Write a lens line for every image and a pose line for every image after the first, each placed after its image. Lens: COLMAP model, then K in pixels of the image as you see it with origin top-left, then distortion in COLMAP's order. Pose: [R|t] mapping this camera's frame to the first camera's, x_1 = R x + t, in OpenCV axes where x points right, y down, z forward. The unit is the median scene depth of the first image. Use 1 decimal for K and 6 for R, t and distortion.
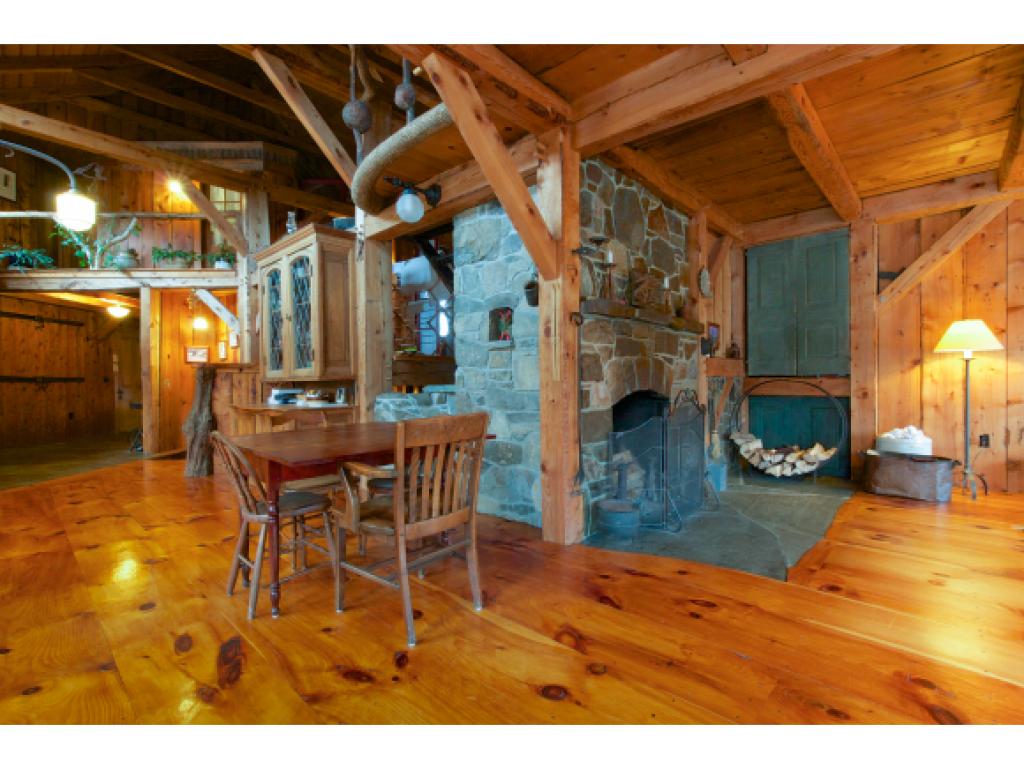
lens RADIAL K [[480.2, 0, 519.1], [0, 480.2, 385.2], [0, 0, 1]] dist [-0.012606, 0.005150]
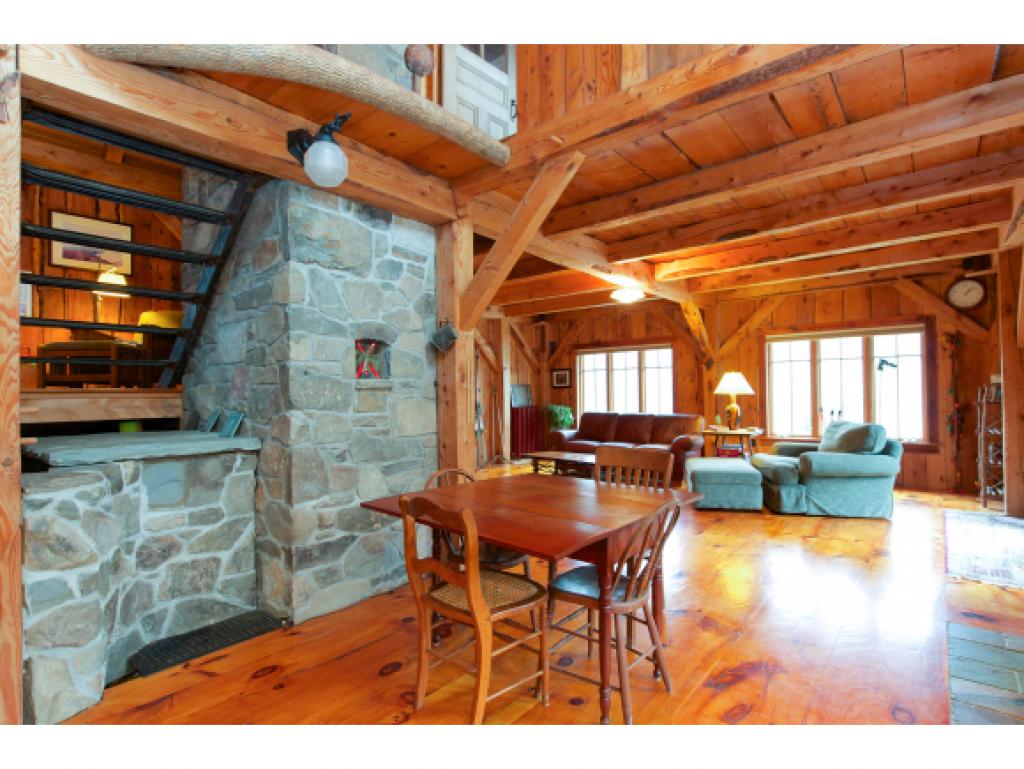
lens RADIAL K [[513.4, 0, 512.8], [0, 513.4, 392.6], [0, 0, 1]] dist [-0.007209, -0.000306]
pose [[-0.035552, 0.019308, 0.999181, -0.811140], [0.027244, 0.999460, -0.018344, -0.040607], [-0.998996, 0.026569, -0.036059, 0.695314]]
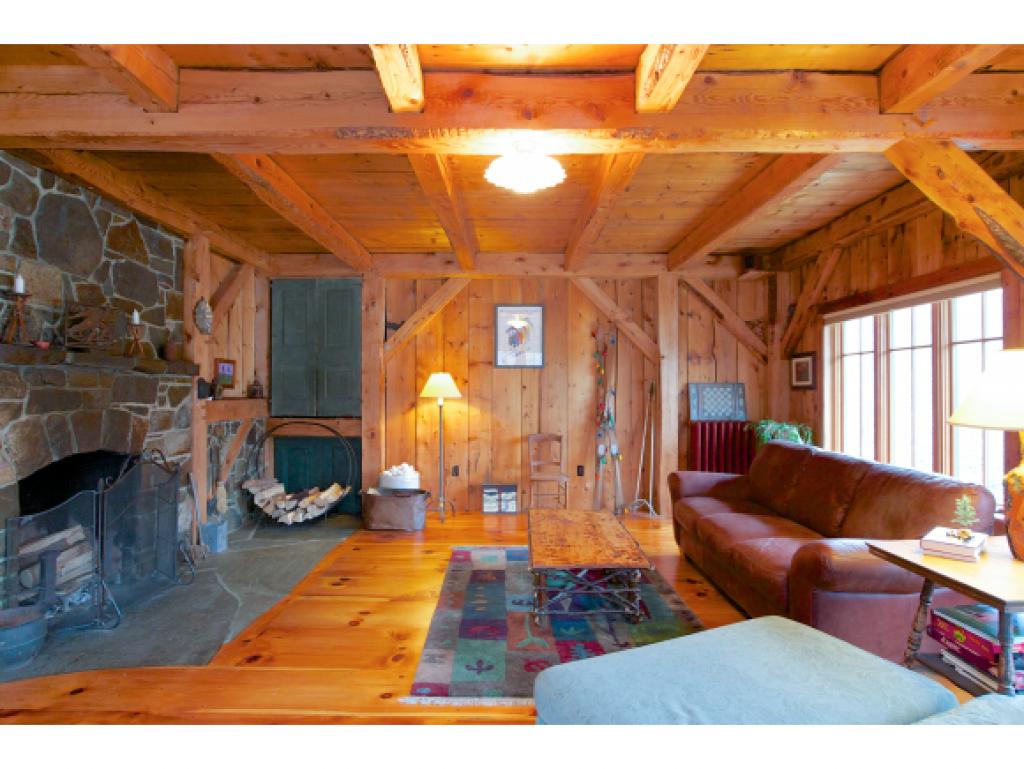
lens RADIAL K [[537.9, 0, 513.2], [0, 537.9, 384.5], [0, 0, 1]] dist [-0.000564, -0.002371]
pose [[0.742280, 0.016189, 0.669895, 0.191269], [0.002526, 0.999633, -0.026957, -0.078479], [-0.670085, 0.021702, 0.741967, -0.142829]]
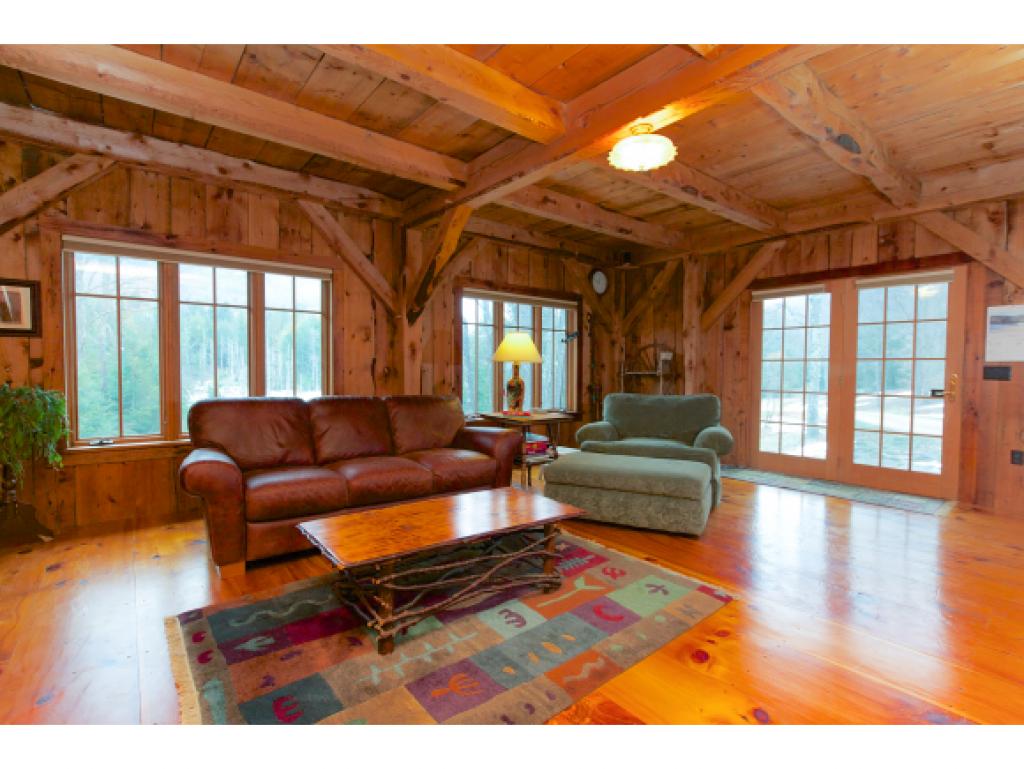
lens RADIAL K [[480.2, 0, 510.5], [0, 480.2, 383.5], [0, 0, 1]] dist [-0.012606, 0.005150]
pose [[-0.987490, -0.005020, 0.157605, 0.685493], [0.003156, 0.998664, 0.051580, -0.059064], [-0.157653, 0.051432, -0.986154, 1.007786]]
